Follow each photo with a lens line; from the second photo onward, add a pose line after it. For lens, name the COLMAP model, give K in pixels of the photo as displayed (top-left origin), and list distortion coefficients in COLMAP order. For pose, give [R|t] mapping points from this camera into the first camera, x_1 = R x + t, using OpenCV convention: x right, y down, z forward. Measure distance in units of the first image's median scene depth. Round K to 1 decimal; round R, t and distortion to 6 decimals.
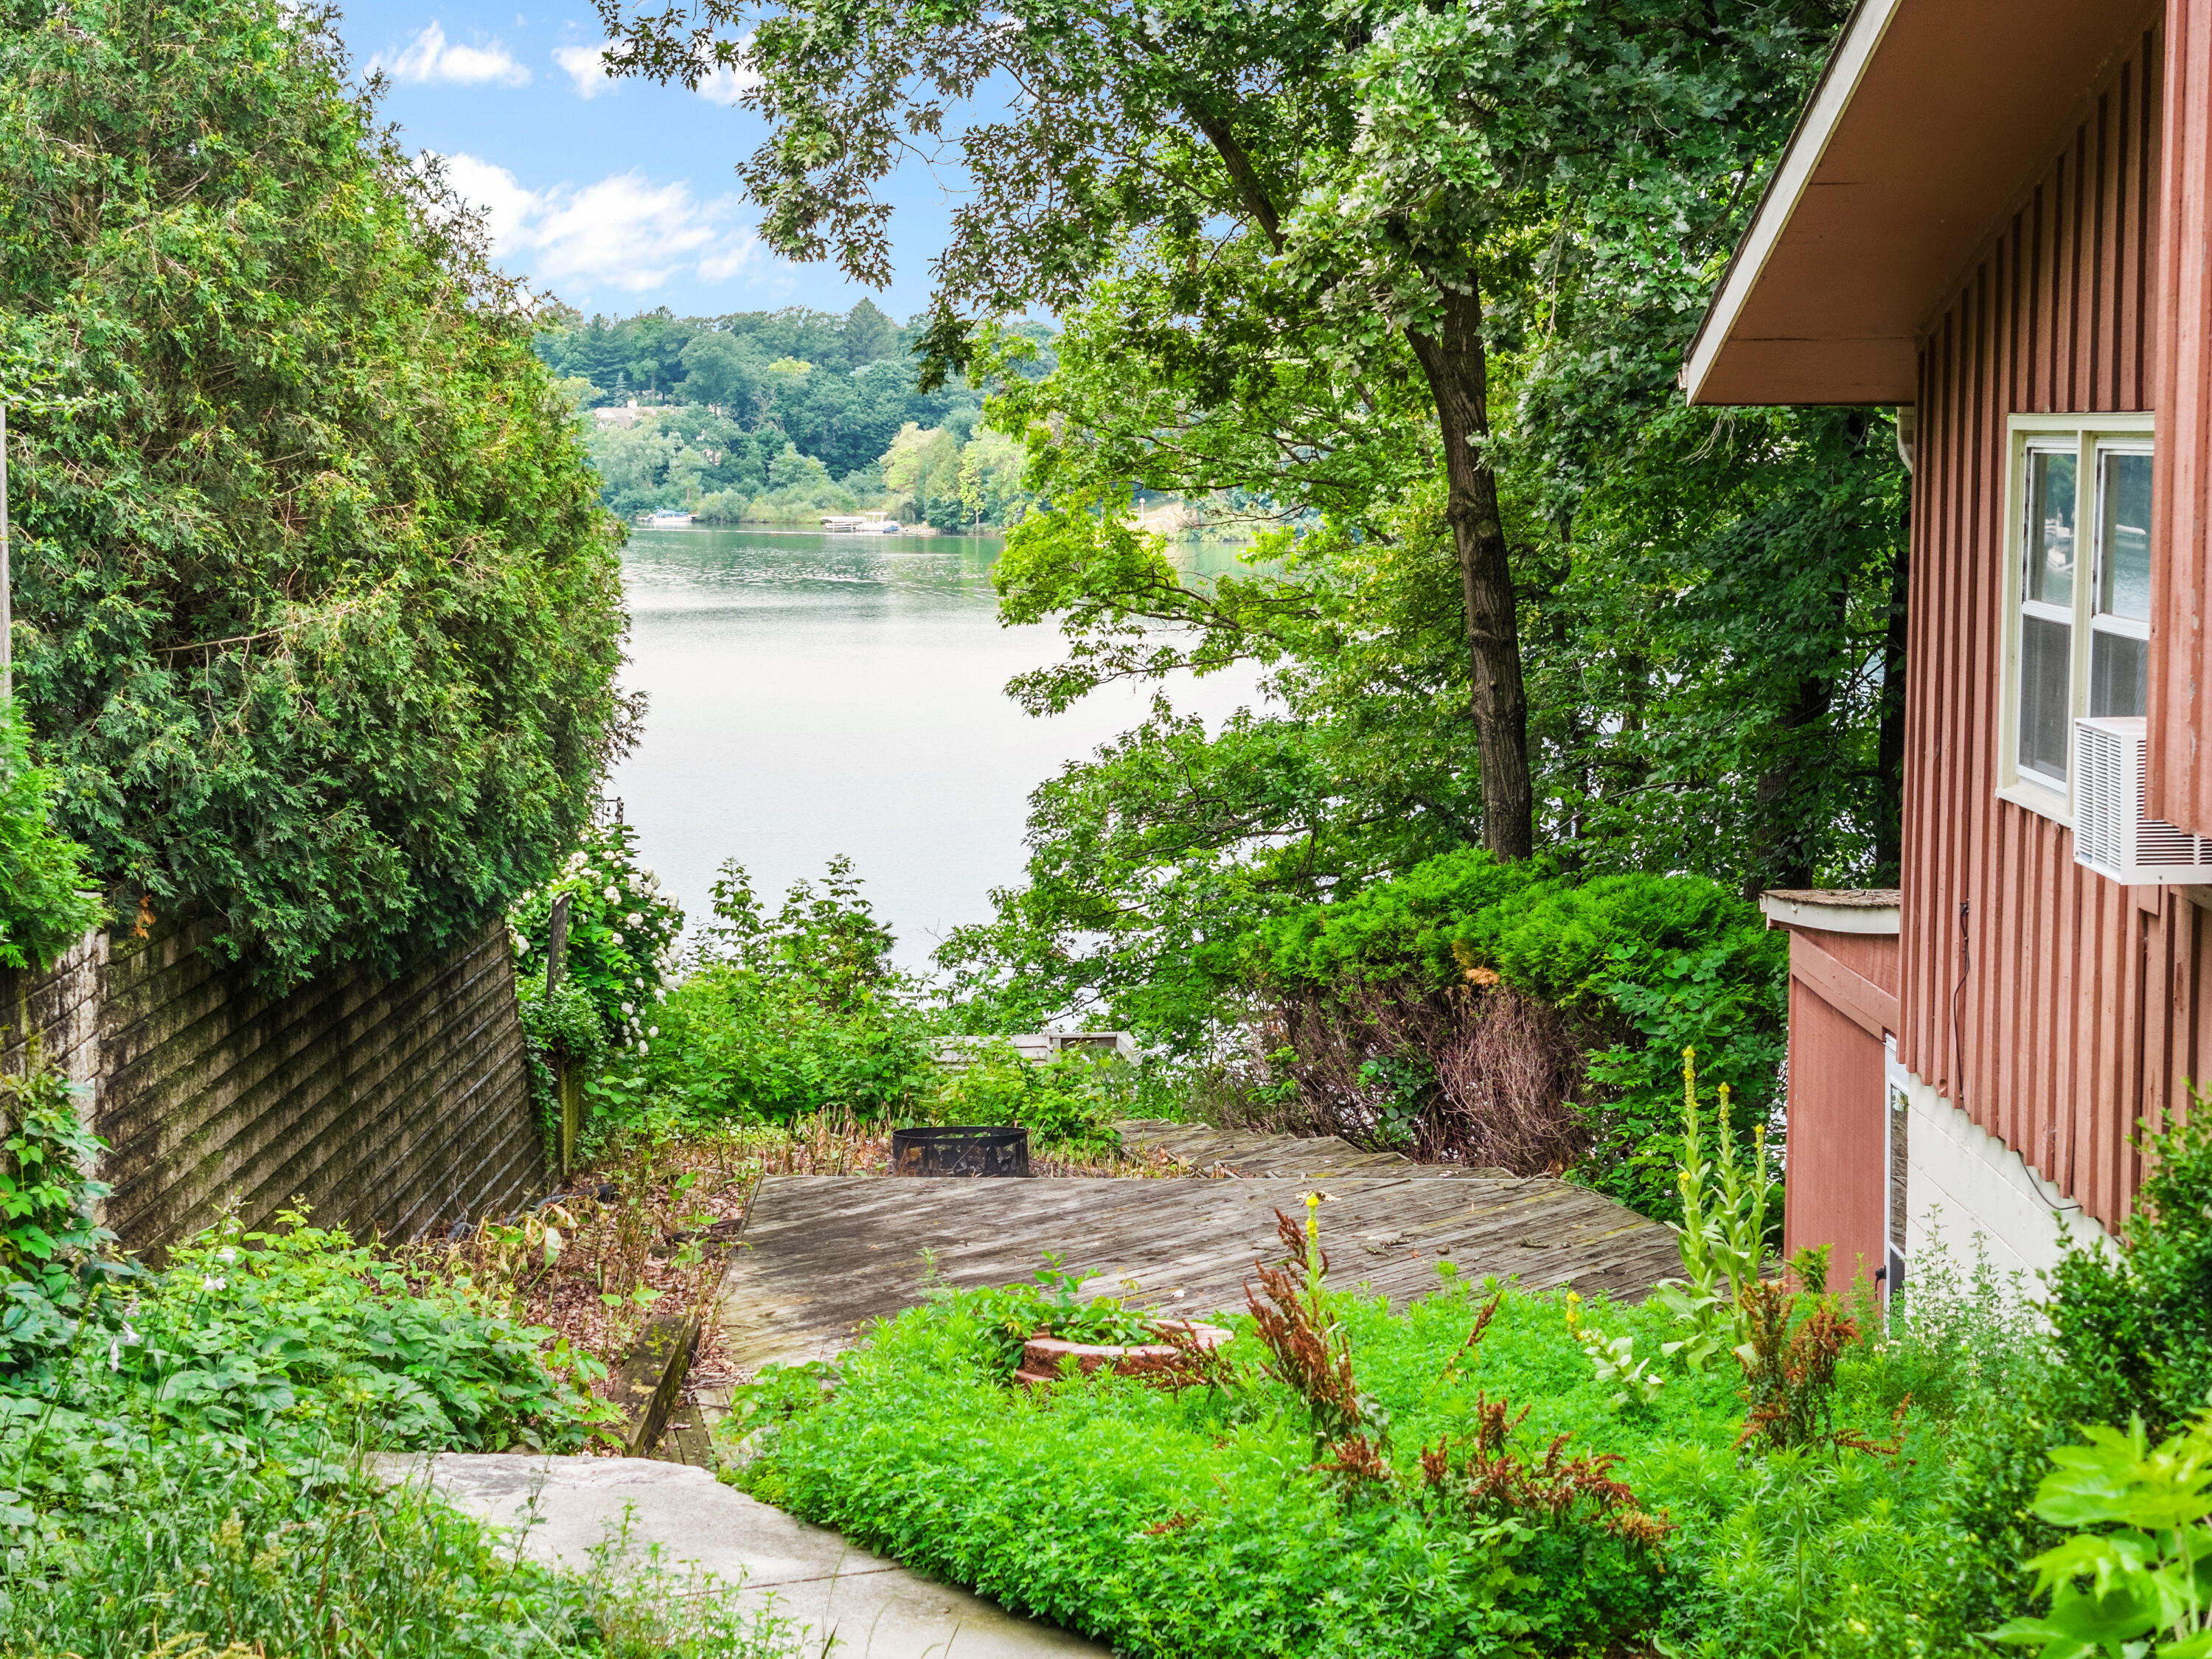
lens RADIAL K [[4394.5, 0, 1106.0], [0, 4394.5, 829.5], [0, 0, 1]] dist [-0.069225, 0.039813]
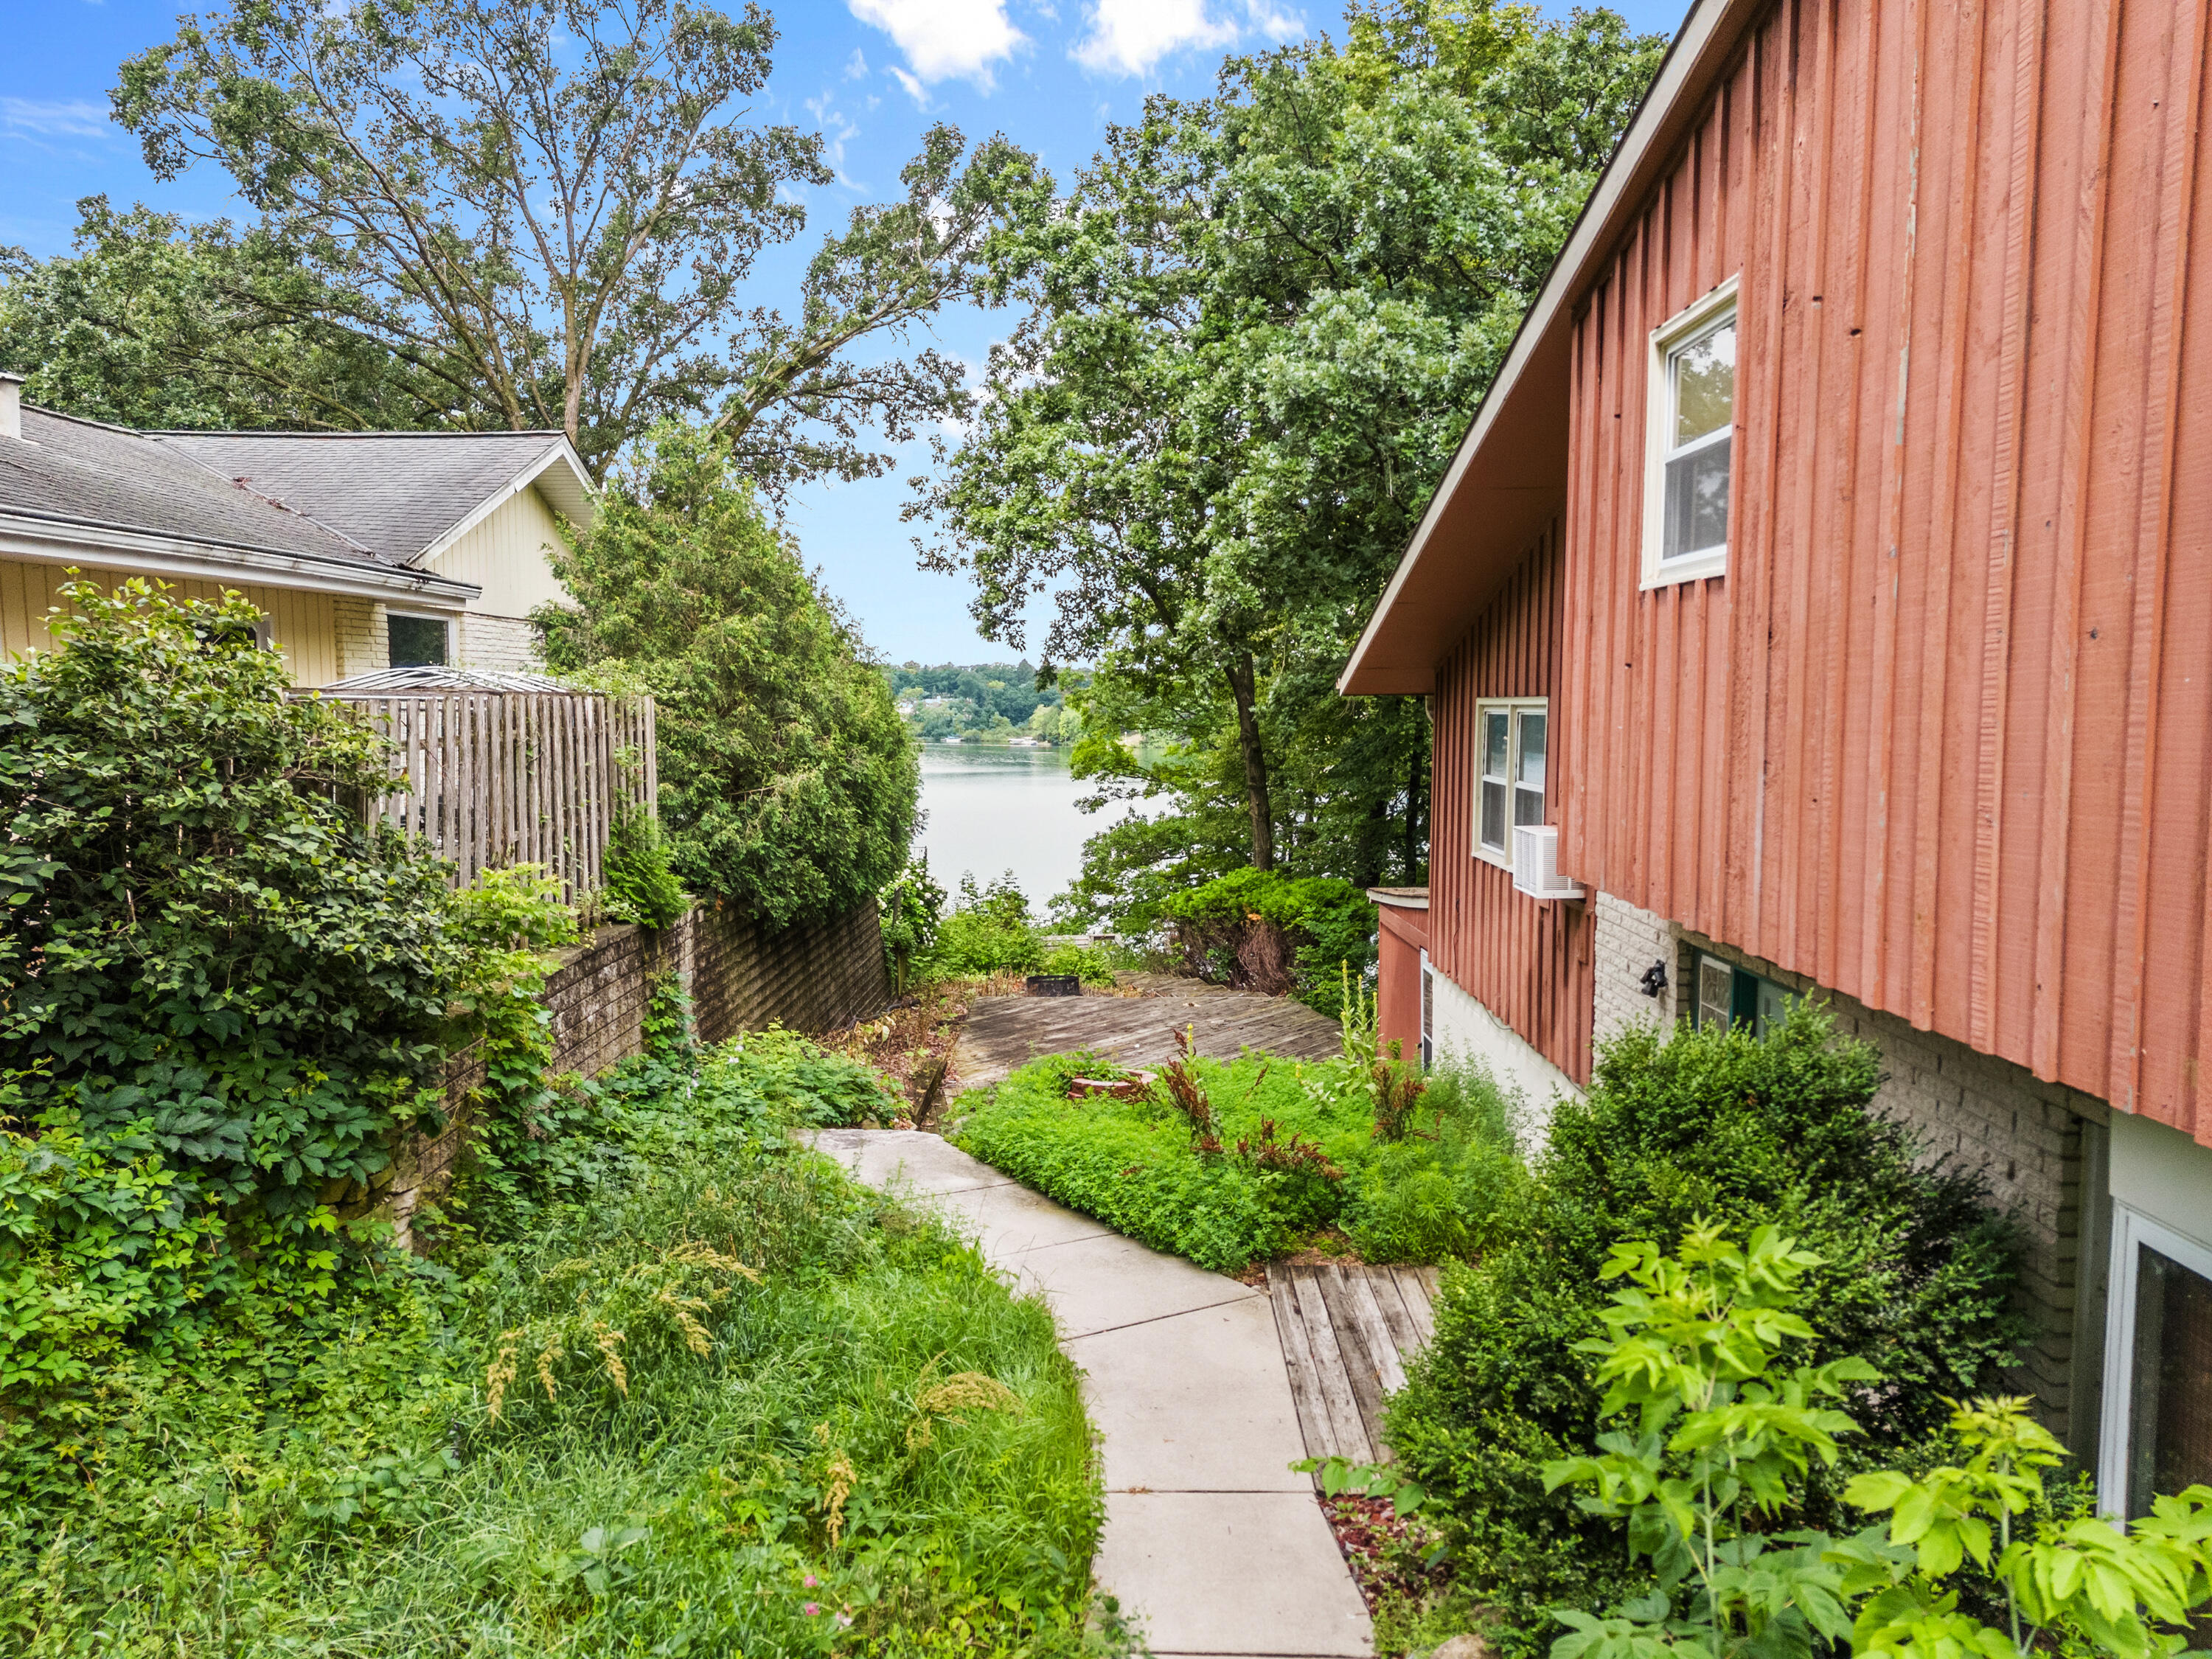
lens RADIAL K [[1602.0, 0, 1106.0], [0, 1602.0, 829.5], [0, 0, 1]] dist [0.072555, -0.073488]
pose [[0.999989, -0.001798, -0.004236, 0.002715], [0.001735, 0.999891, -0.014629, -0.005563], [0.004262, 0.014622, 0.999884, 0.065723]]
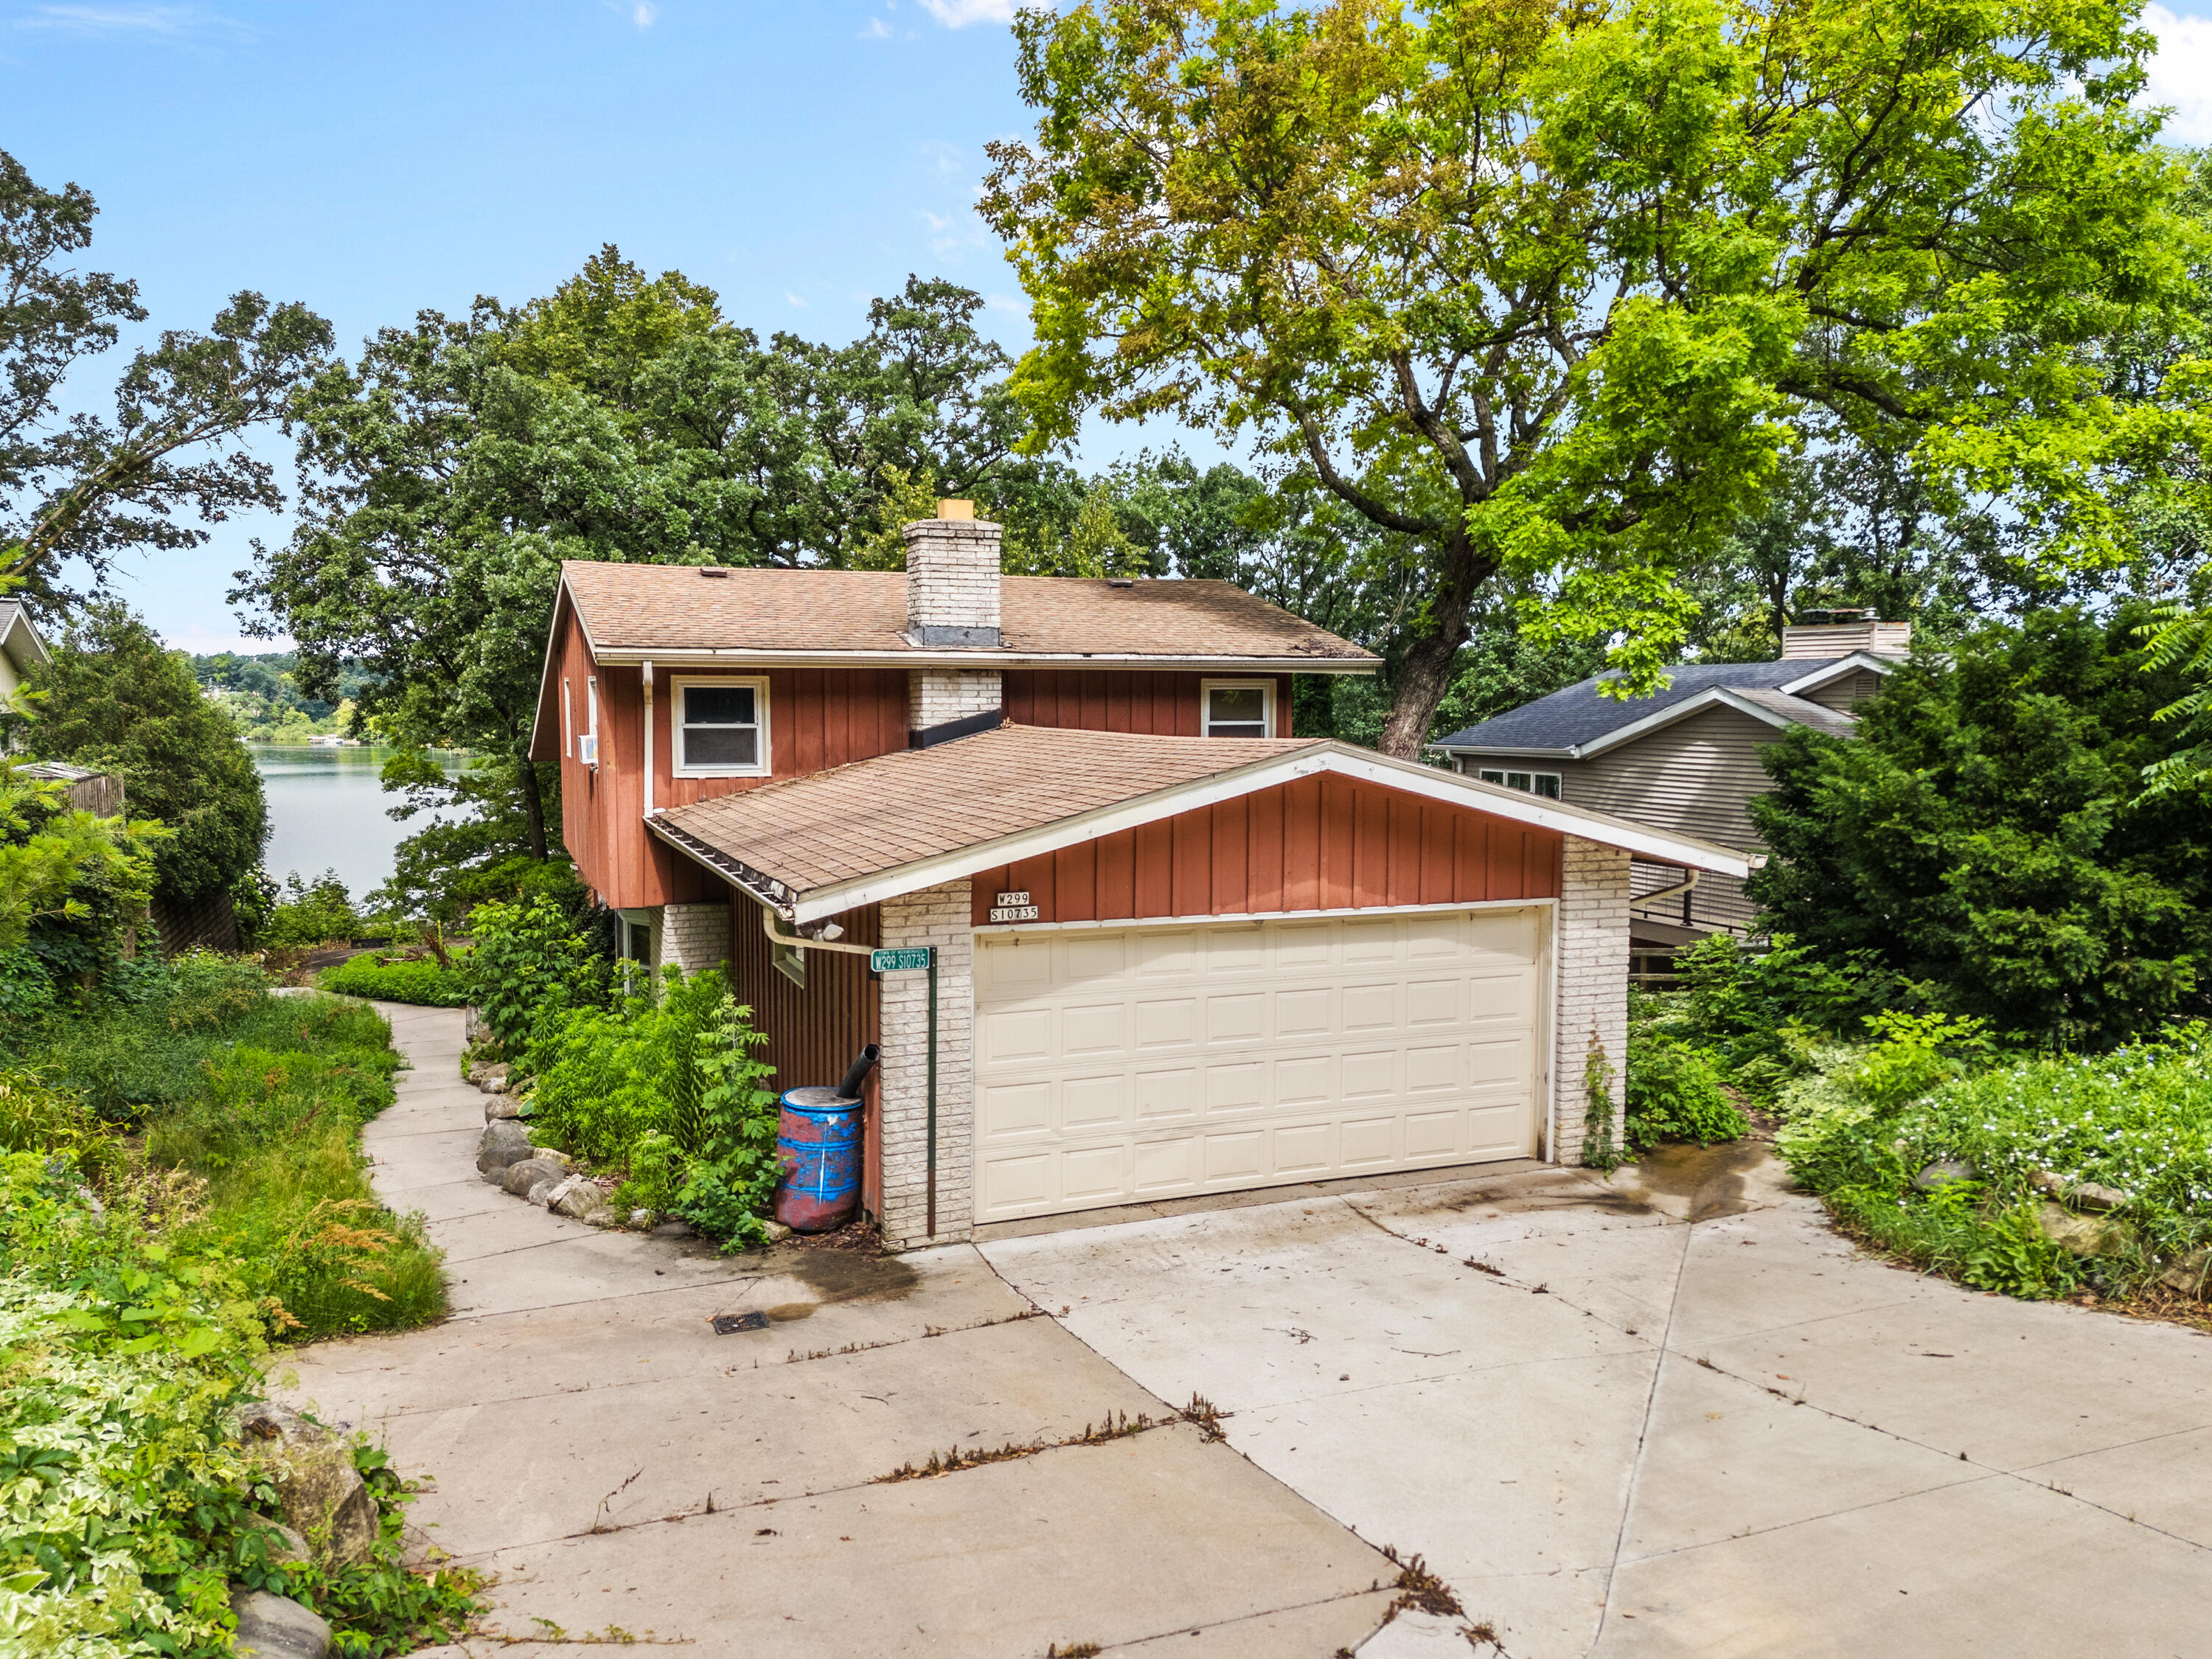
lens RADIAL K [[1602.0, 0, 1106.0], [0, 1602.0, 829.5], [0, 0, 1]] dist [0.072555, -0.073488]
pose [[0.923971, -0.037173, 0.380651, 0.026685], [0.040639, 0.999173, -0.001071, 0.003765], [-0.380297, 0.016459, 0.924718, -0.596216]]
